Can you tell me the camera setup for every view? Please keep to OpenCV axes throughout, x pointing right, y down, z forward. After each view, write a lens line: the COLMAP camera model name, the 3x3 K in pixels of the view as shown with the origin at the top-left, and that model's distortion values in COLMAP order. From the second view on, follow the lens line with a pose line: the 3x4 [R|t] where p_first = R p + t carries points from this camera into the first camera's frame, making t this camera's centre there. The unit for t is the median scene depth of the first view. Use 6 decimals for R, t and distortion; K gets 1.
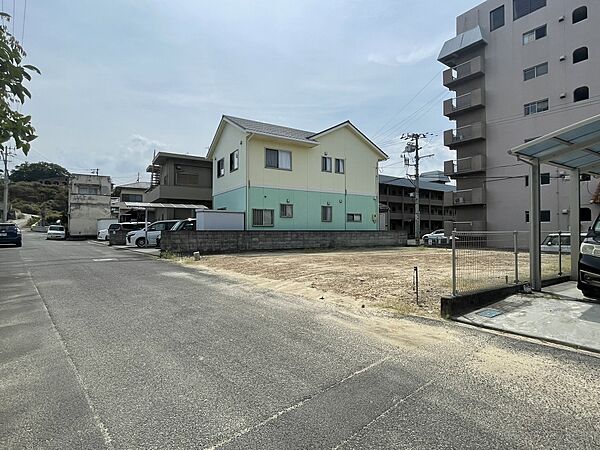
lens RADIAL K [[321.4, 0, 299.9], [0, 321.4, 225.4], [0, 0, 1]] dist [-0.002033, 0.001560]
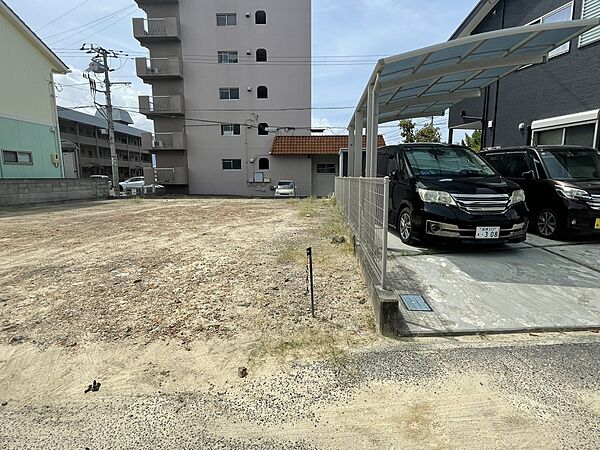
lens RADIAL K [[321.4, 0, 298.7], [0, 321.4, 224.9], [0, 0, 1]] dist [-0.002033, 0.001560]
pose [[0.600788, -0.120728, 0.790240, -0.011685], [-0.007159, 0.987678, 0.156334, 0.003408], [-0.799376, -0.099581, 0.592521, 0.174023]]
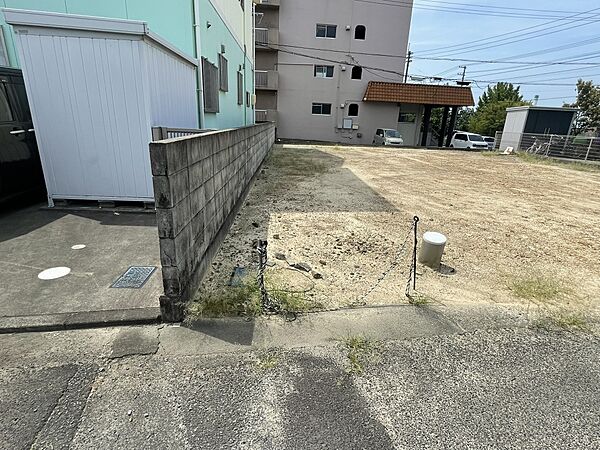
lens RADIAL K [[321.4, 0, 300.0], [0, 321.4, 225.9], [0, 0, 1]] dist [-0.002033, 0.001560]
pose [[0.498599, -0.252618, 0.829207, -0.329706], [-0.054052, 0.945671, 0.320600, 0.002093], [-0.865146, -0.204671, 0.457856, 0.561839]]
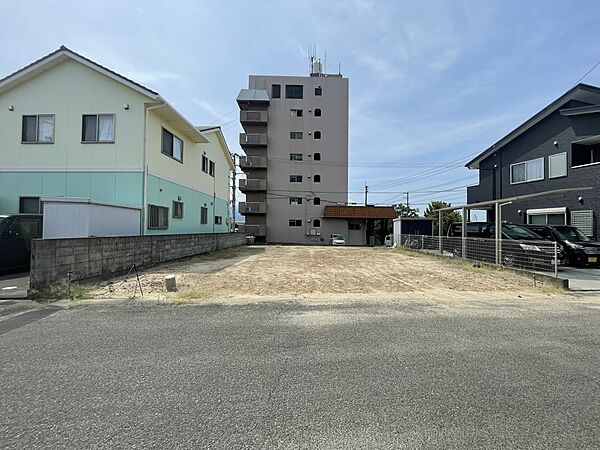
lens RADIAL K [[242.2, 0, 300.1], [0, 242.2, 226.8], [0, 0, 1]] dist [-0.003641, 0.000081]
pose [[0.562997, 0.016716, 0.826290, -0.318507], [-0.023708, 0.999711, -0.004071, -0.005585], [-0.826119, -0.017297, 0.563230, 0.318353]]
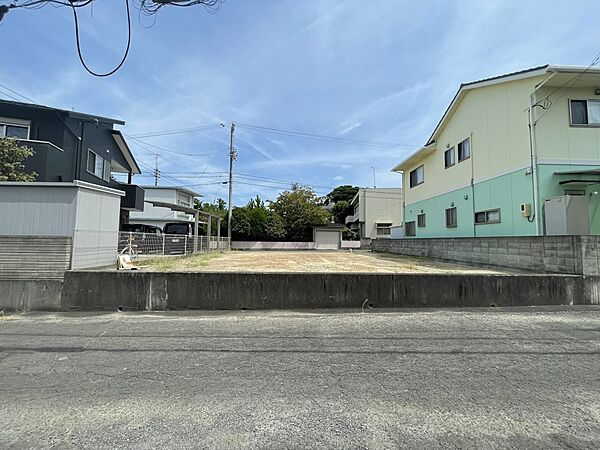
lens RADIAL K [[242.2, 0, 299.7], [0, 242.2, 225.8], [0, 0, 1]] dist [-0.003641, 0.000081]
pose [[-0.507209, -0.063682, -0.859467, 0.721252], [-0.002757, 0.997381, -0.072274, 0.026549], [0.861819, -0.034288, -0.506056, 0.882465]]
